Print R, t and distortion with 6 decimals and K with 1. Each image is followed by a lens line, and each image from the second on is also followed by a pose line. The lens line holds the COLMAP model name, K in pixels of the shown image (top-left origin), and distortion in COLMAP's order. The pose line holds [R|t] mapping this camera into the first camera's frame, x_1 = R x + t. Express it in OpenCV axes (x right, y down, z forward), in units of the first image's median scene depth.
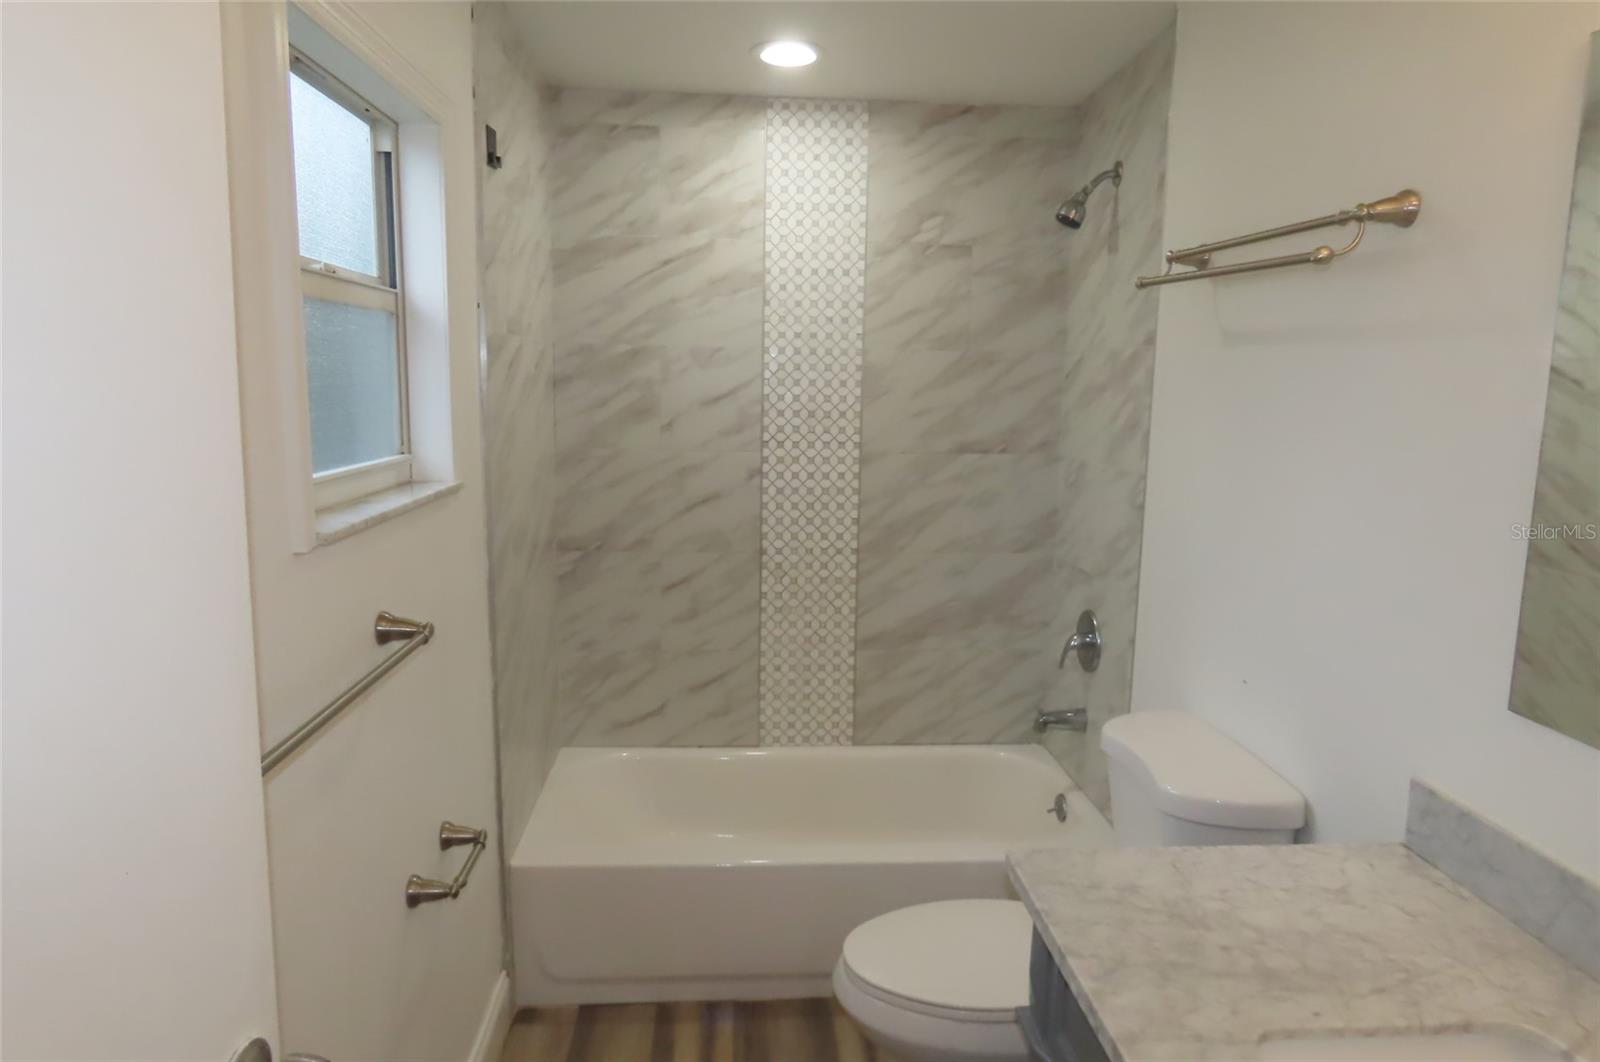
lens RADIAL K [[1007.2, 0, 798.8], [0, 1007.2, 531.5], [0, 0, 1]] dist [-0.010276, 0.000986]
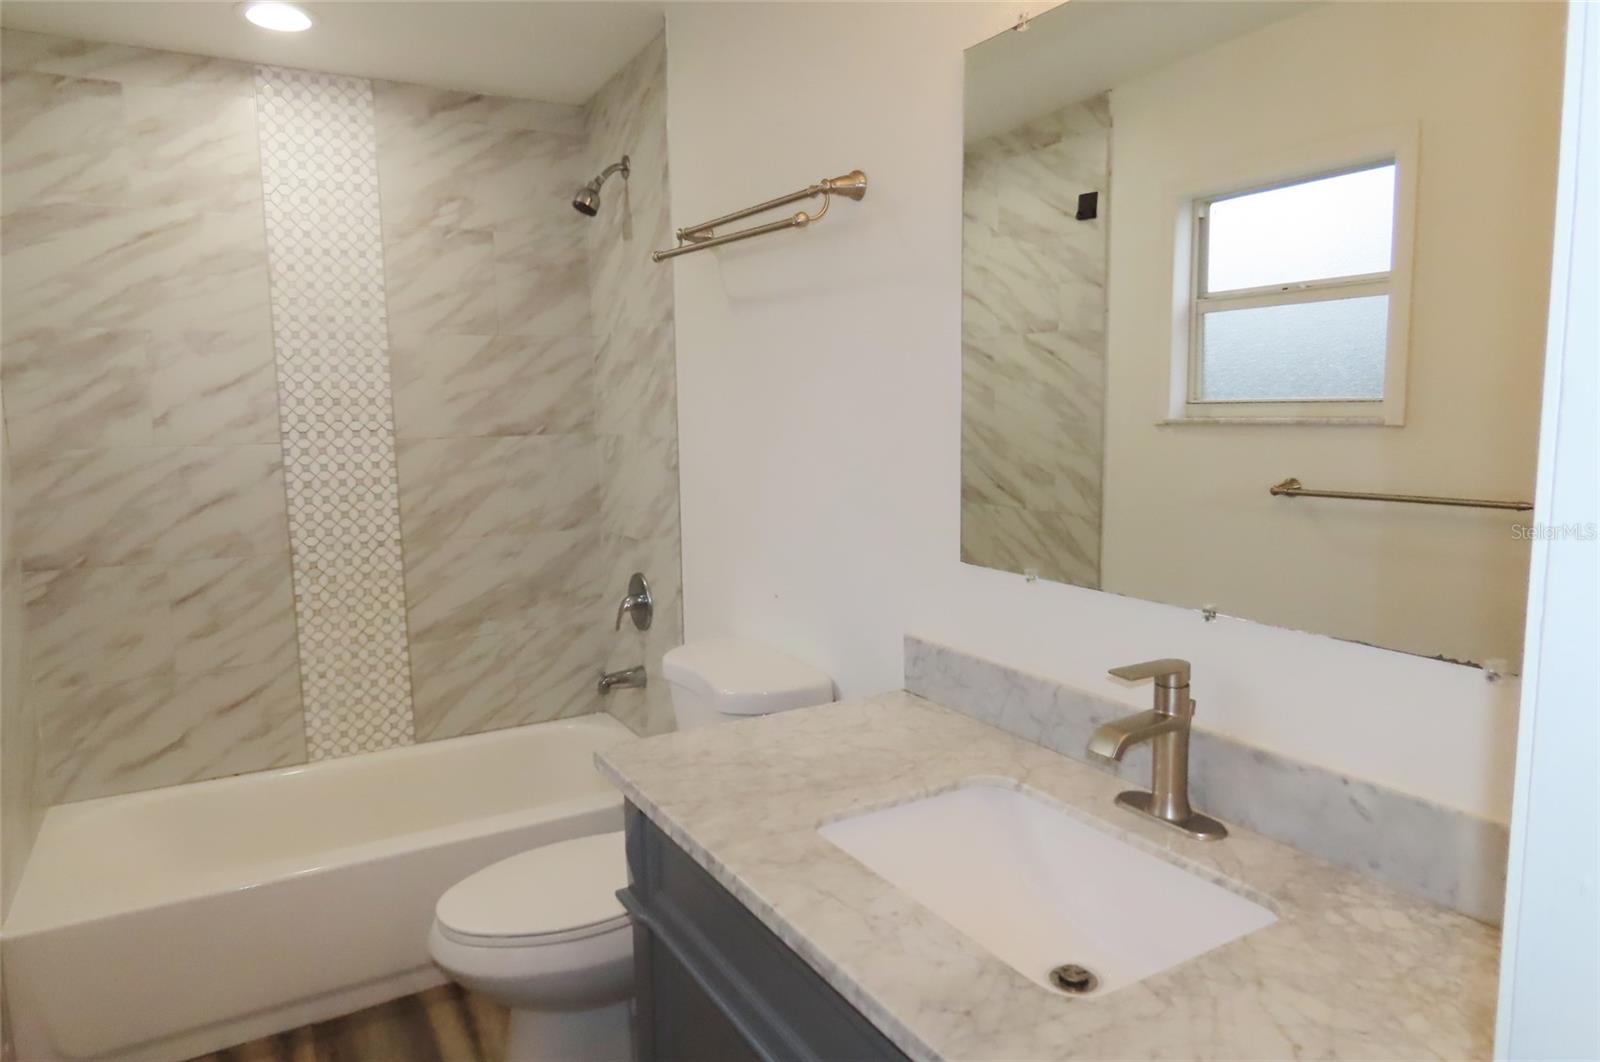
lens RADIAL K [[1007.2, 0, 798.8], [0, 1007.2, 531.5], [0, 0, 1]] dist [-0.010276, 0.000986]
pose [[0.894458, -0.087472, 0.438512, -0.024409], [0.096572, 0.995325, 0.001559, 0.047811], [-0.436598, 0.040954, 0.898724, -0.040544]]
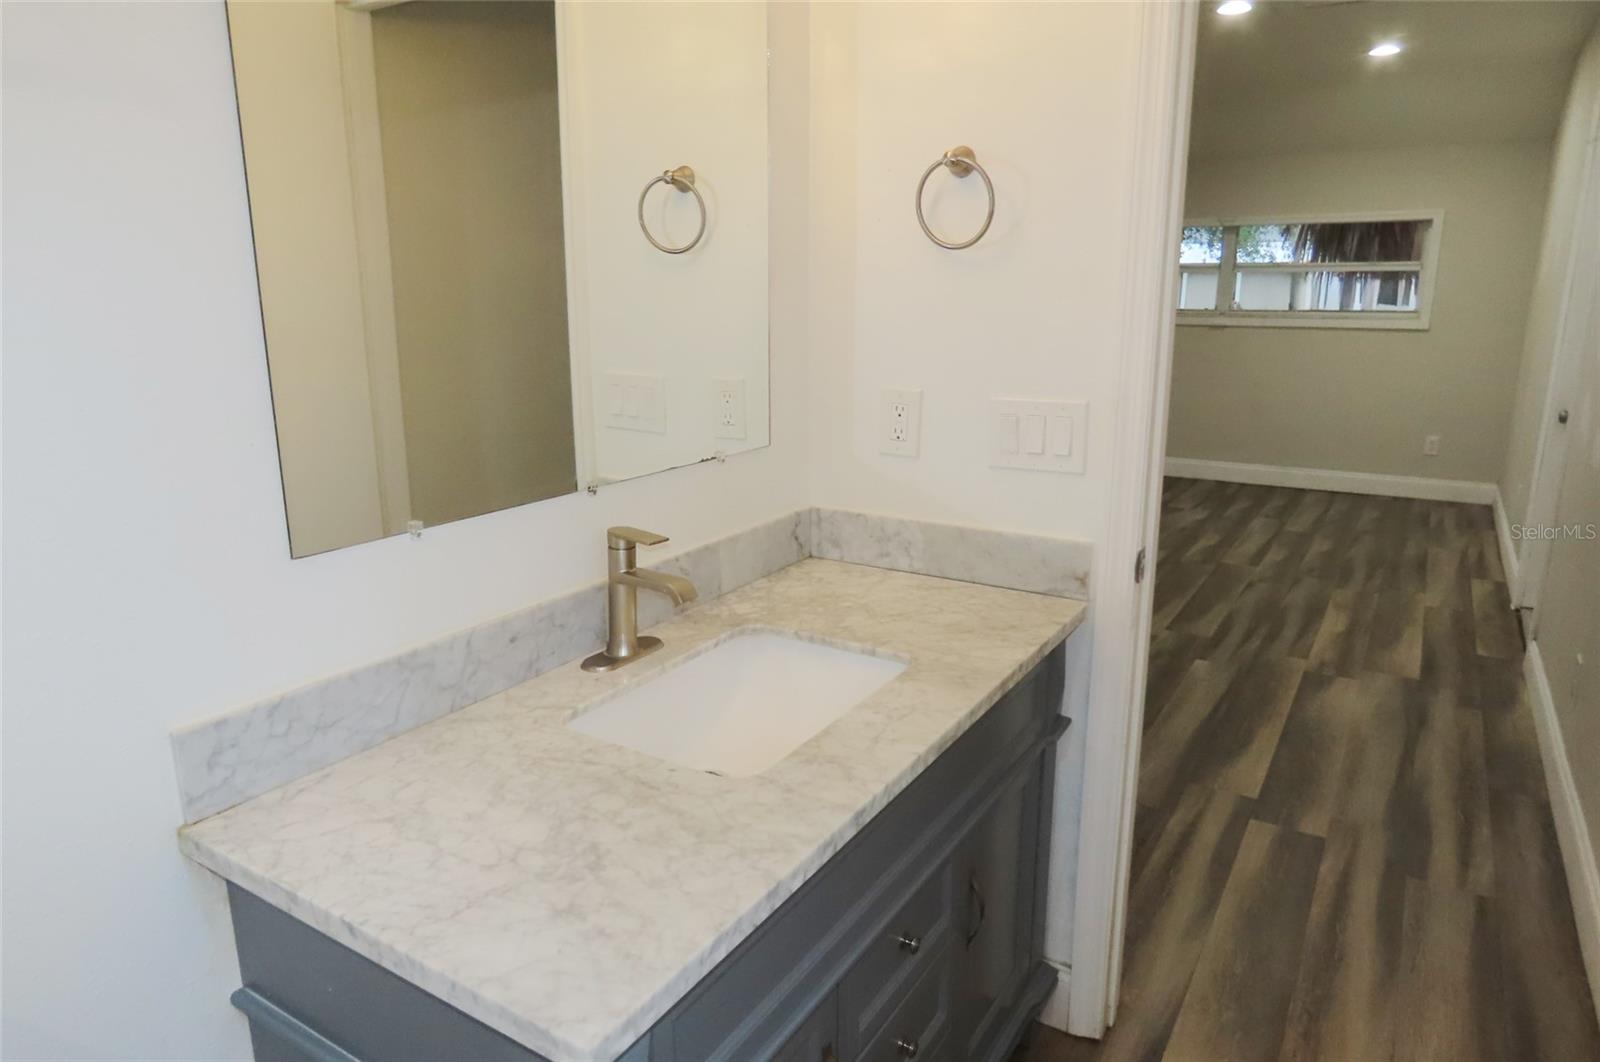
lens RADIAL K [[1007.2, 0, 798.8], [0, 1007.2, 531.5], [0, 0, 1]] dist [-0.010276, 0.000986]
pose [[-0.814251, -0.150945, 0.560545, -0.064425], [0.077039, 0.928965, 0.362061, -0.055419], [-0.575378, 0.337993, -0.744782, 0.577641]]
